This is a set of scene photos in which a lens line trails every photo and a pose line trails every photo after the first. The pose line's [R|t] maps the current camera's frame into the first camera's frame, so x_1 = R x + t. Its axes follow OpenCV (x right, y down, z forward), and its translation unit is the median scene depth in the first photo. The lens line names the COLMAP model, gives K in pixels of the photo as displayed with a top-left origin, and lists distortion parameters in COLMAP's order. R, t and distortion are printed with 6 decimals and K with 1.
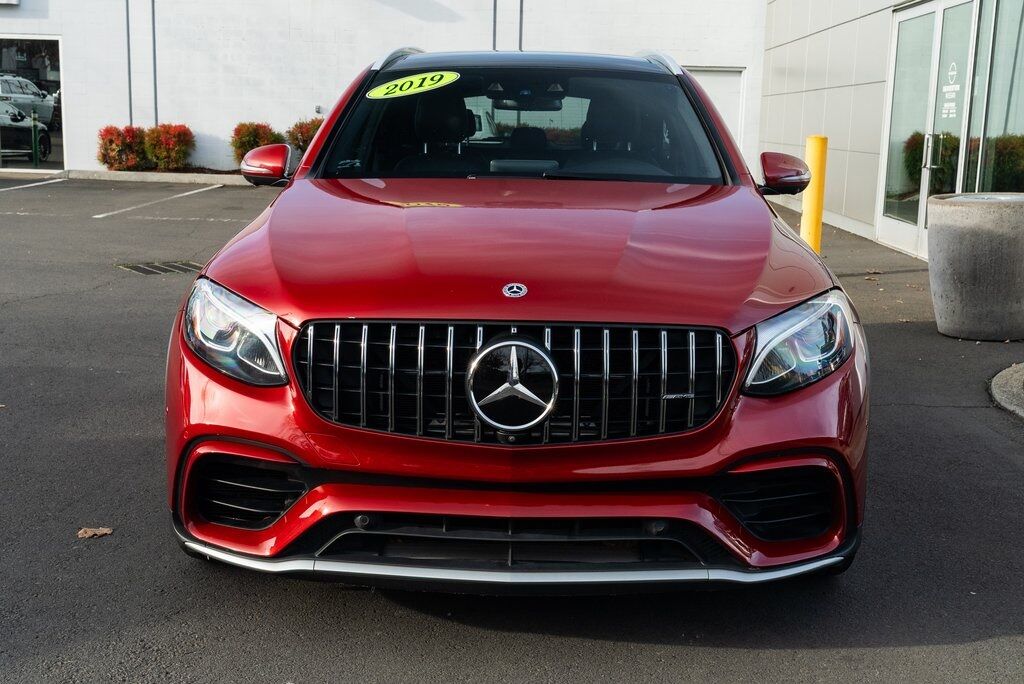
lens RADIAL K [[1198.3, 0, 511.8], [0, 1198.3, 369.3], [0, 0, 1]] dist [-0.003037, -0.004489]
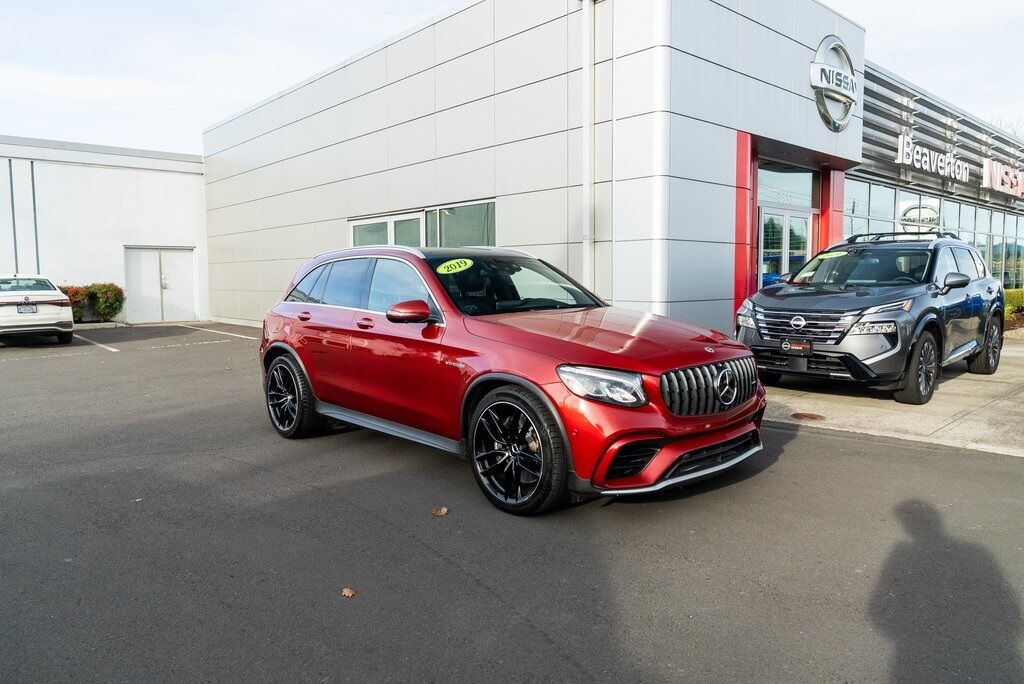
lens RADIAL K [[695.4, 0, 514.6], [0, 695.4, 340.3], [0, 0, 1]] dist [-0.038769, 0.022947]
pose [[0.709001, -0.095234, 0.698747, -1.267016], [0.169487, 0.984809, -0.037753, -0.099585], [-0.684537, 0.145196, 0.714372, 0.236406]]
